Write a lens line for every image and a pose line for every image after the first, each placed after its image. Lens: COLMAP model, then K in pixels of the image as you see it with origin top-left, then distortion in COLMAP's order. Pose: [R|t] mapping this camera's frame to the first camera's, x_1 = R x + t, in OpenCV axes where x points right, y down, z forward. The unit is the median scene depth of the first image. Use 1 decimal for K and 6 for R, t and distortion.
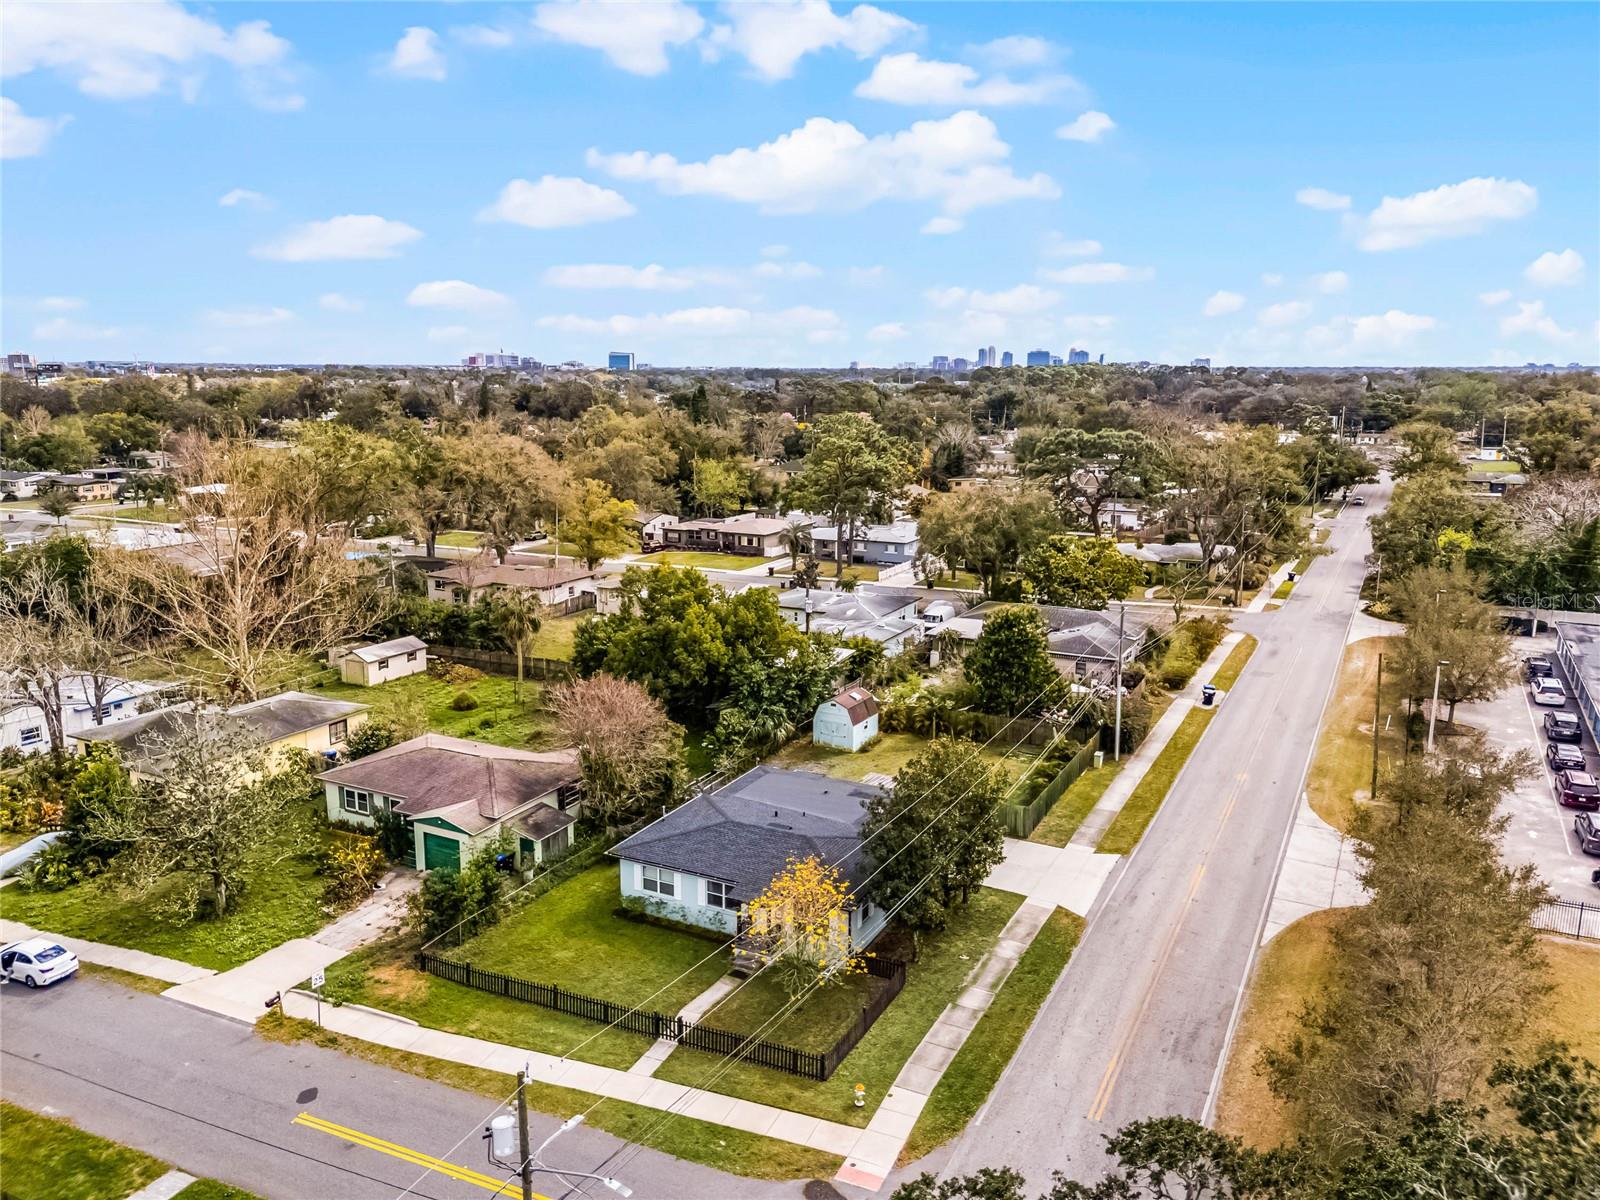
lens RADIAL K [[1171.7, 0, 799.2], [0, 1171.7, 602.9], [0, 0, 1]] dist [0.082438, -0.088764]
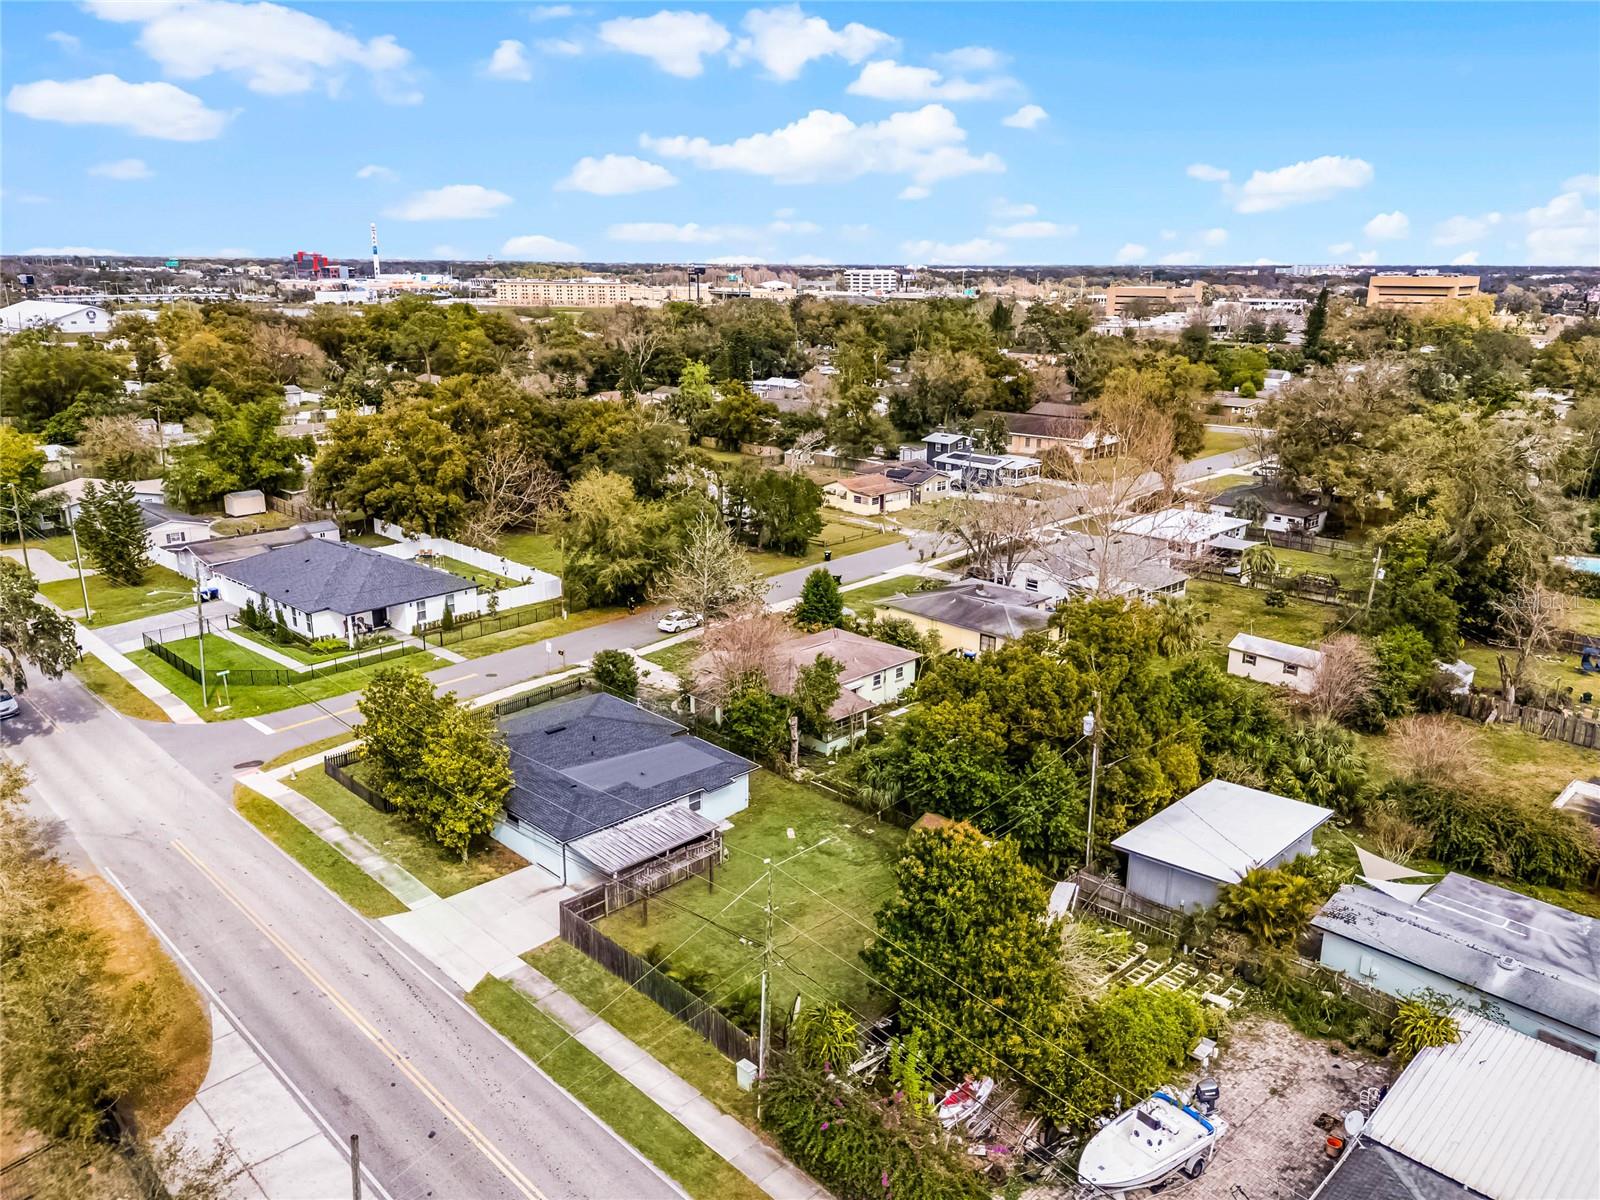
lens RADIAL K [[1171.7, 0, 799.2], [0, 1171.7, 602.9], [0, 0, 1]] dist [0.082438, -0.088764]
pose [[-0.311071, 0.260358, -0.914029, 0.747963], [-0.195868, 0.923535, 0.329726, -0.286230], [0.929984, 0.281597, -0.236289, 1.152455]]
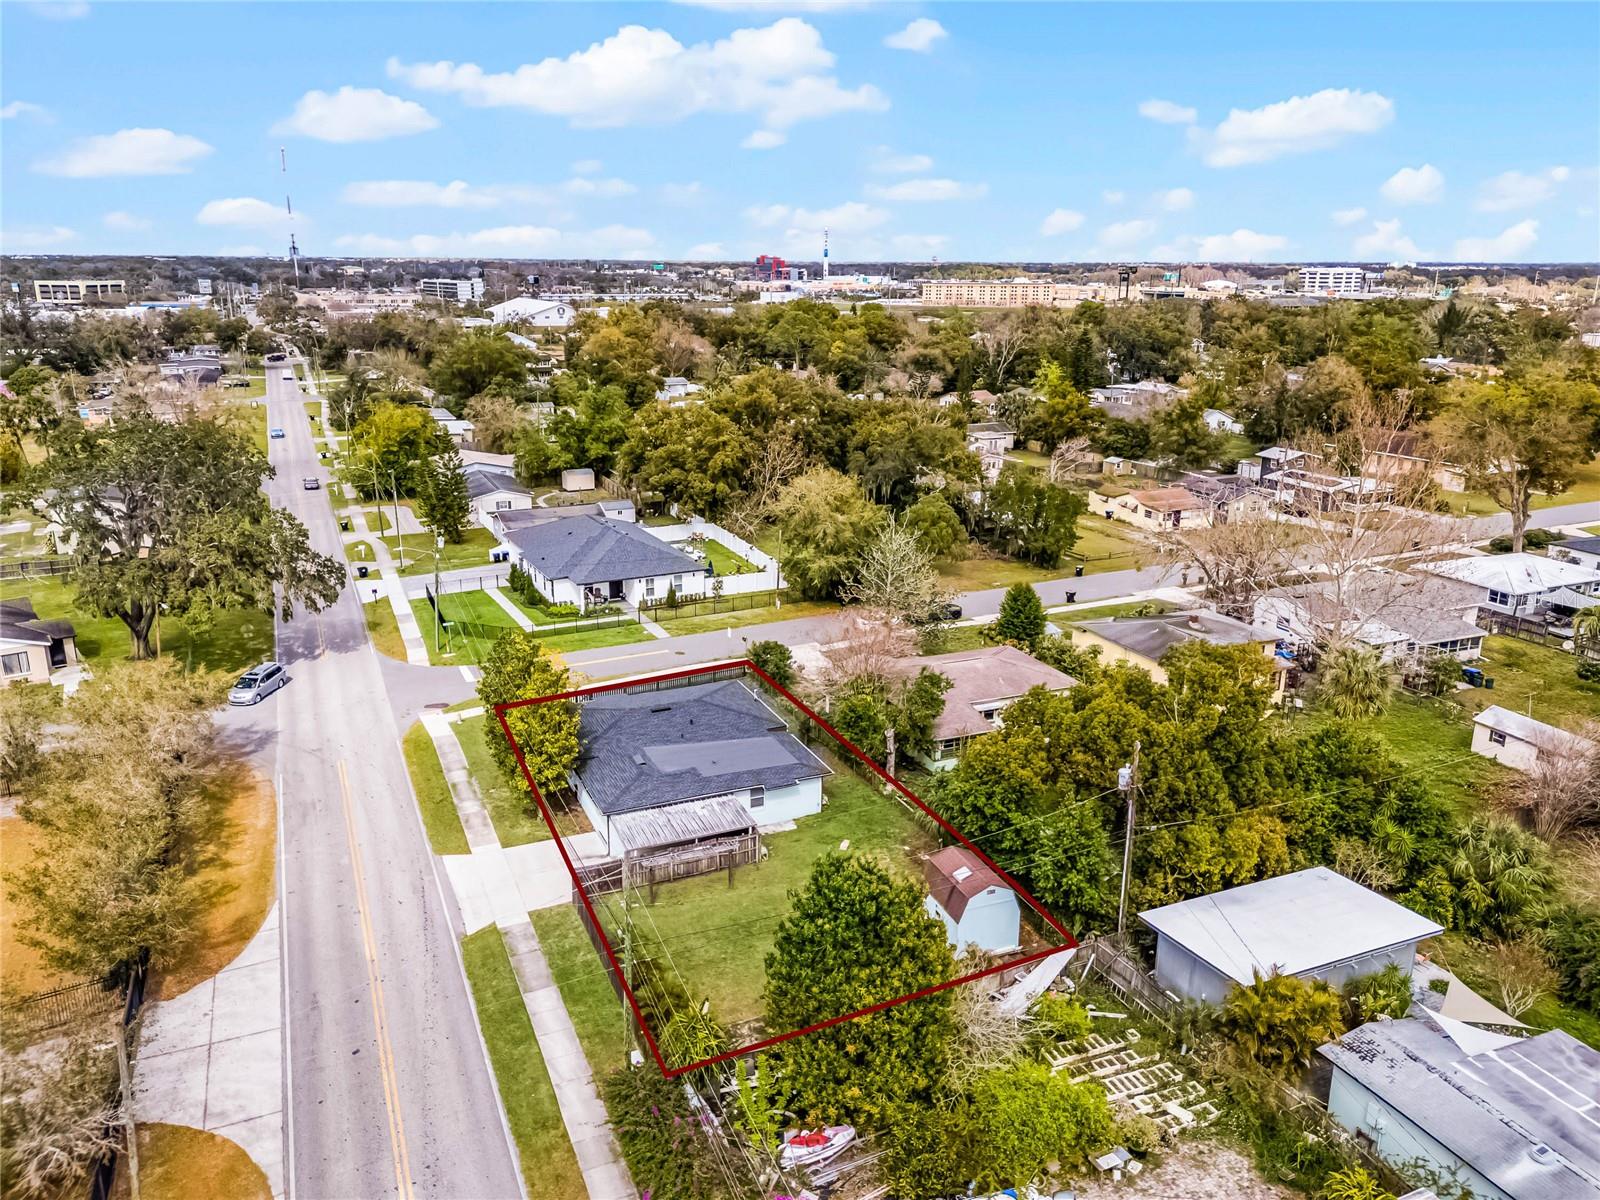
lens RADIAL K [[1171.7, 0, 799.2], [0, 1171.7, 602.9], [0, 0, 1]] dist [0.082438, -0.088764]
pose [[-0.628566, 0.212478, -0.748170, 0.619215], [-0.161251, 0.905455, 0.392619, -0.327745], [0.760857, 0.367430, -0.534876, 1.354290]]
